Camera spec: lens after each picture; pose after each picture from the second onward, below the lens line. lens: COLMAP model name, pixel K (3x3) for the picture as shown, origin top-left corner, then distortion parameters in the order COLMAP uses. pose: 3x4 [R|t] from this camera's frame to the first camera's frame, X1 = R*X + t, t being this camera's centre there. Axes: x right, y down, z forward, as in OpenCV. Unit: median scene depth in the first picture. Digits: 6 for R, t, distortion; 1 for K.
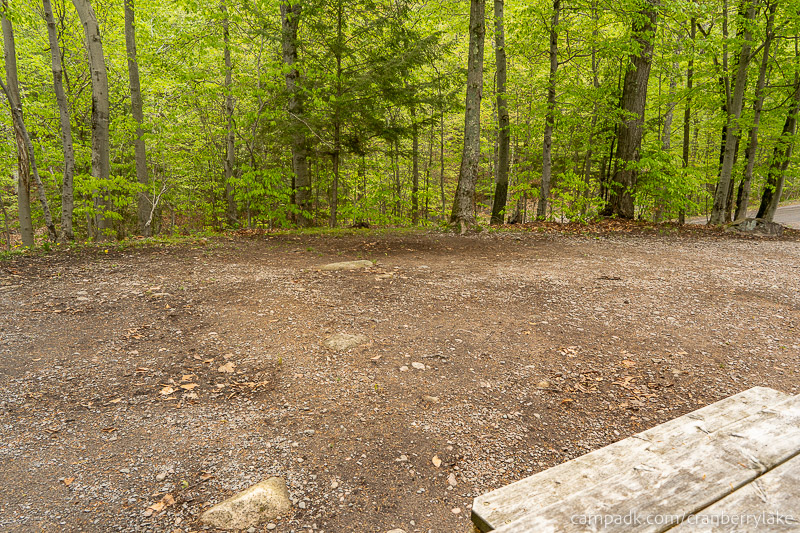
lens RADIAL K [[549.9, 0, 402.5], [0, 549.9, 228.1], [0, 0, 1]] dist [0.000747, 0.001855]
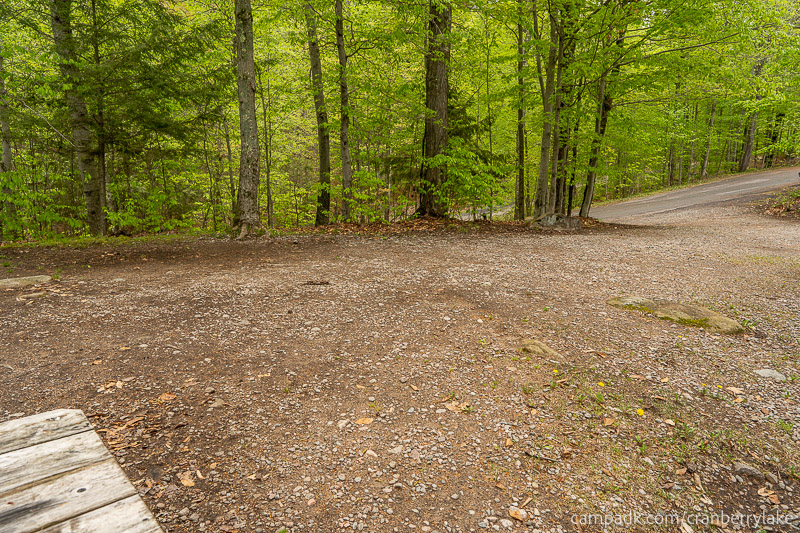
lens RADIAL K [[549.9, 0, 402.5], [0, 549.9, 228.1], [0, 0, 1]] dist [0.000747, 0.001855]
pose [[0.981965, -0.032060, 0.186326, 0.193787], [0.033375, 0.999435, -0.003925, 0.005138], [-0.186095, 0.010072, 0.982480, 0.049033]]
